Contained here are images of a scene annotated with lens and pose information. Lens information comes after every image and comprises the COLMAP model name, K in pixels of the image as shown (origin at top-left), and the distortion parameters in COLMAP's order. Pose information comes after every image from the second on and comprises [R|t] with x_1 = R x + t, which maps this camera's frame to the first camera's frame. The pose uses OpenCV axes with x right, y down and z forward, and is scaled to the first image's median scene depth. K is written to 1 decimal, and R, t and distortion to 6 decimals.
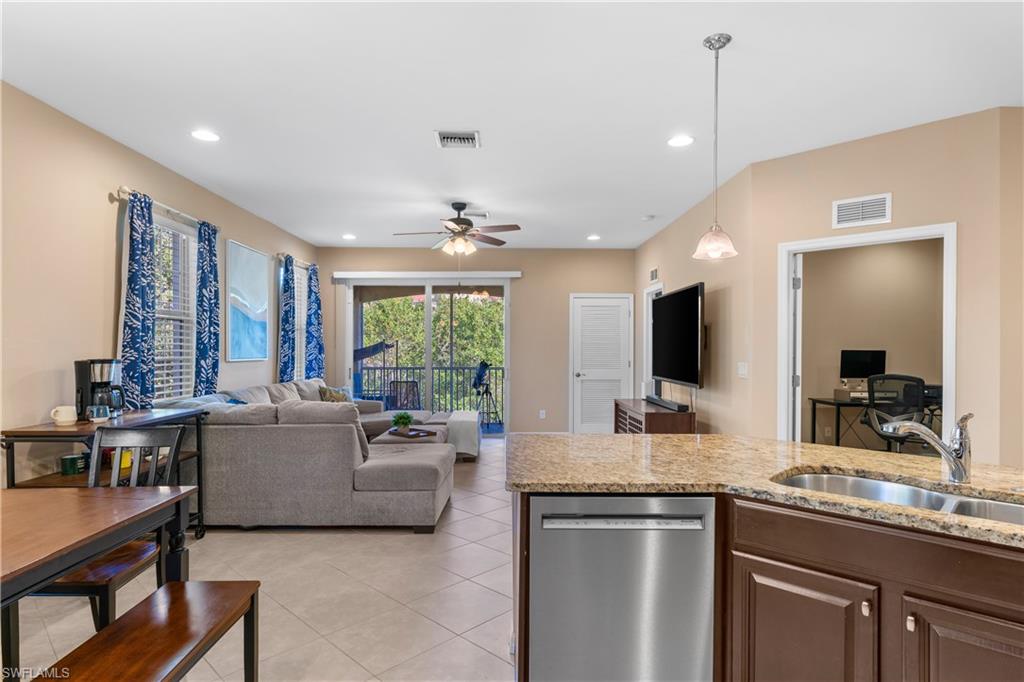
lens RADIAL K [[558.8, 0, 509.6], [0, 558.8, 348.4], [0, 0, 1]] dist [-0.008473, 0.000361]
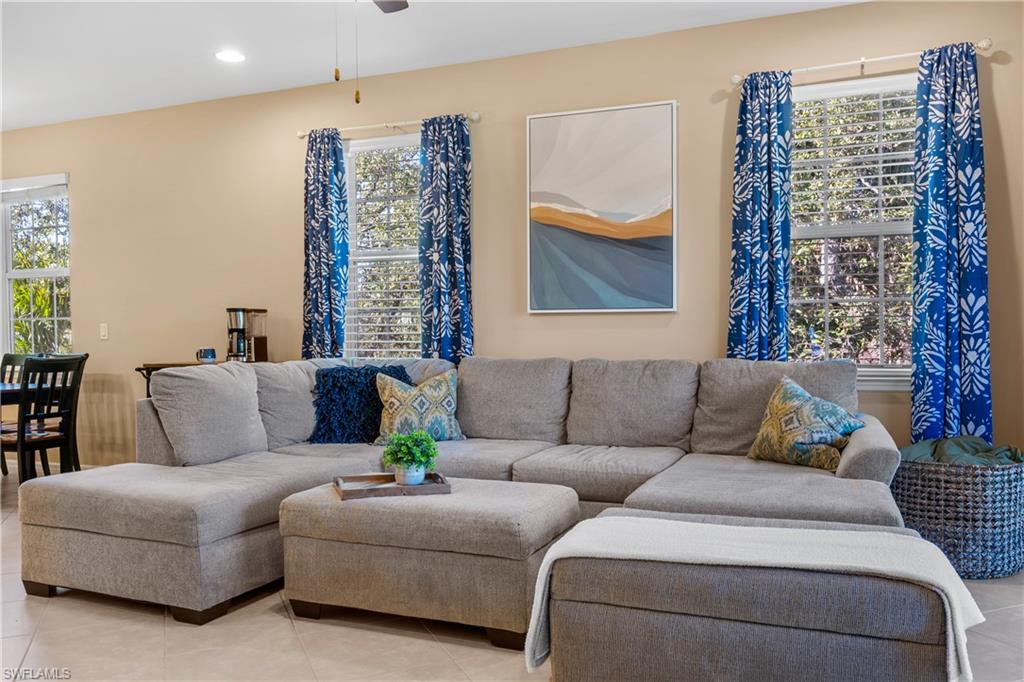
lens RADIAL K [[799.5, 0, 509.1], [0, 799.5, 342.6], [0, 0, 1]] dist [0.001196, 0.010753]
pose [[-0.384819, 0.019572, -0.922785, 0.325106], [0.008655, 0.999808, 0.017596, 0.039398], [0.922952, -0.001215, -0.384914, 1.306313]]
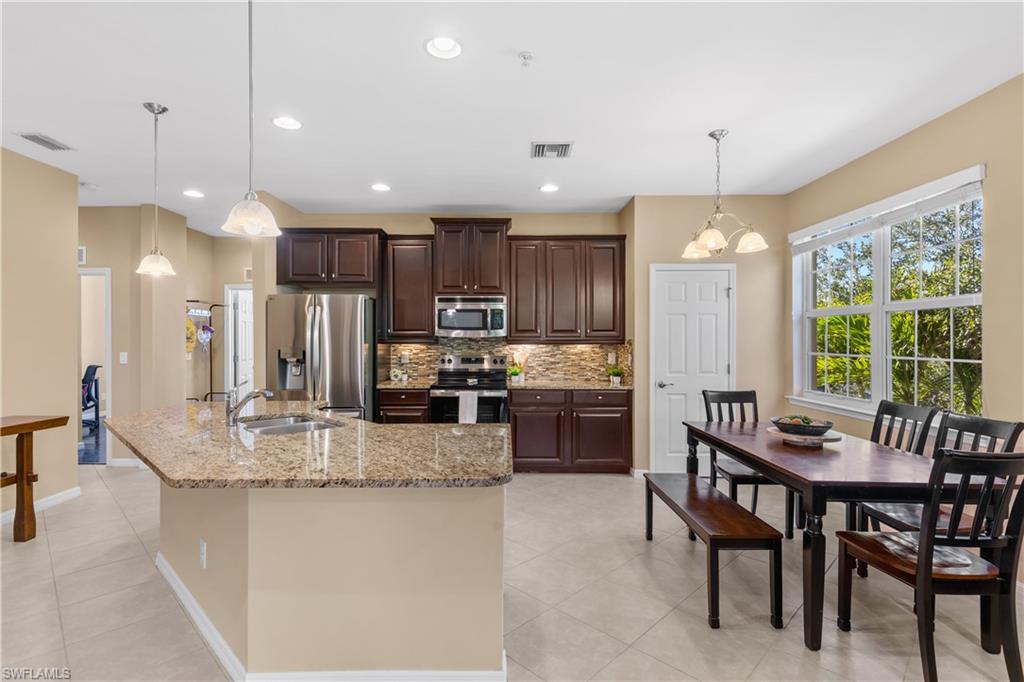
lens RADIAL K [[487.7, 0, 503.7], [0, 487.7, 340.8], [0, 0, 1]] dist [0.004486, -0.000915]
pose [[-0.999941, -0.002404, 0.010563, -0.001116], [-0.002331, 0.999974, 0.006880, -0.006953], [-0.010579, 0.006855, -0.999921, 0.797804]]
